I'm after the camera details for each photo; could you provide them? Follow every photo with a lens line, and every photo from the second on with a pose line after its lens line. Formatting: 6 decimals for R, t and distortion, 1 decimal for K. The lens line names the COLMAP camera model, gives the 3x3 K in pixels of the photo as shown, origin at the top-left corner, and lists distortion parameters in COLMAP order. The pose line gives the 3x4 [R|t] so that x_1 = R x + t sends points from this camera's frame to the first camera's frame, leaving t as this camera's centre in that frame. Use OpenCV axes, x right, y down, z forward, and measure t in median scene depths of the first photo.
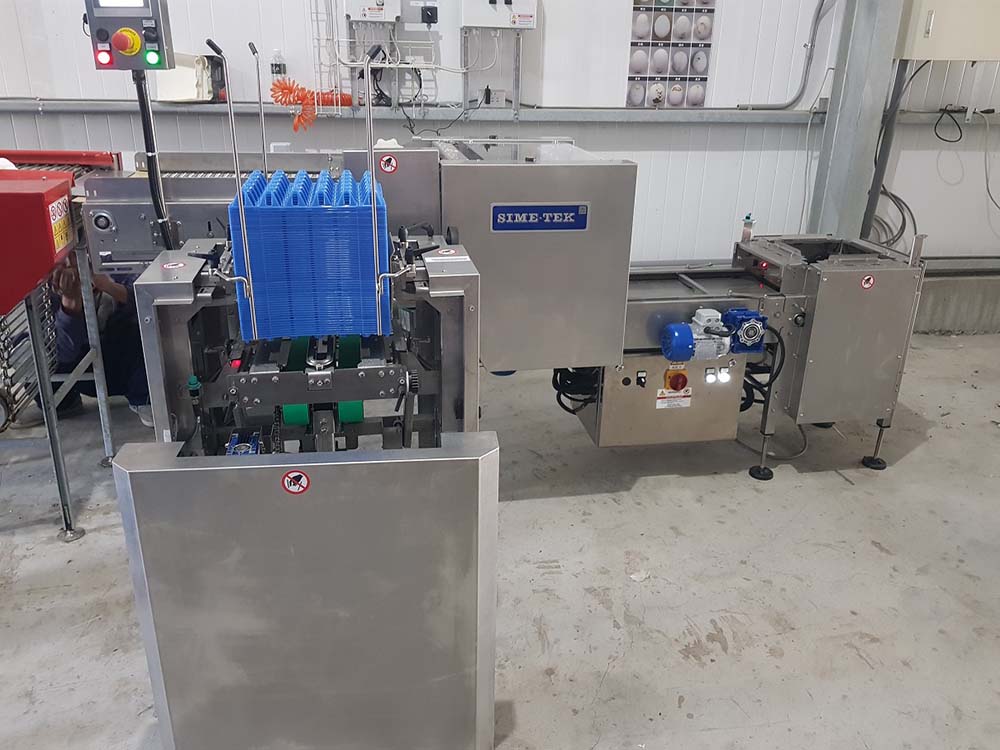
lens RADIAL K [[765.2, 0, 496.7], [0, 765.2, 354.4], [0, 0, 1]] dist [0.031705, -0.022606]
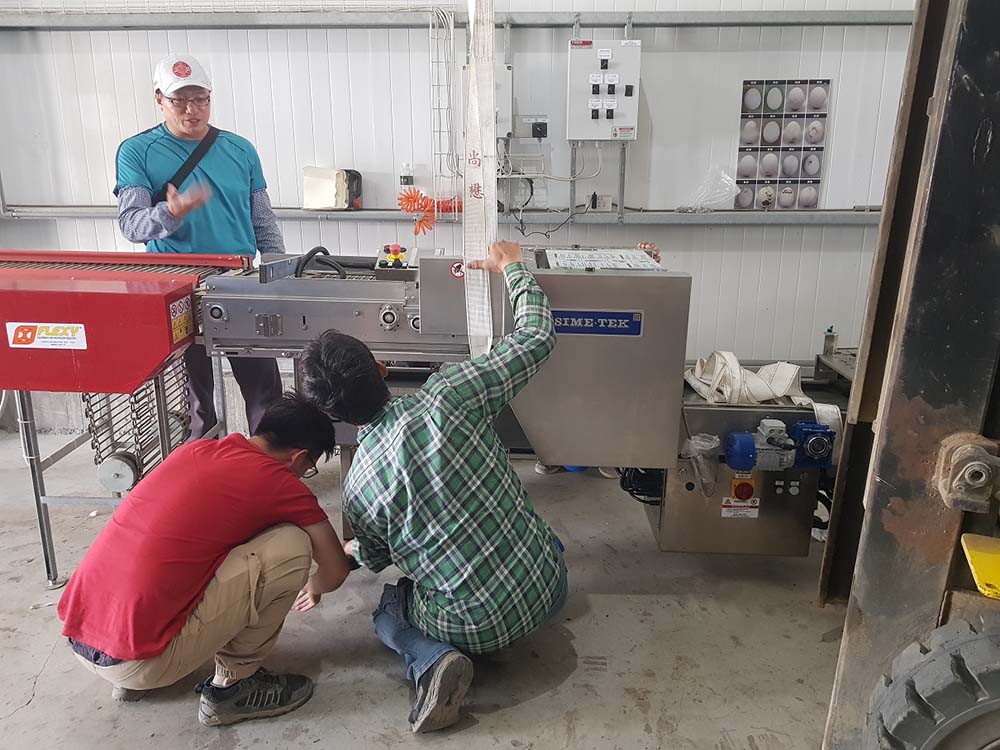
lens RADIAL K [[765.2, 0, 500.8], [0, 765.2, 370.2], [0, 0, 1]] dist [0.031705, -0.022606]
pose [[0.977477, 0.035671, -0.208004, 0.095449], [-0.053987, 0.995082, -0.083054, -0.011204], [0.204019, 0.092413, 0.974595, -0.034695]]
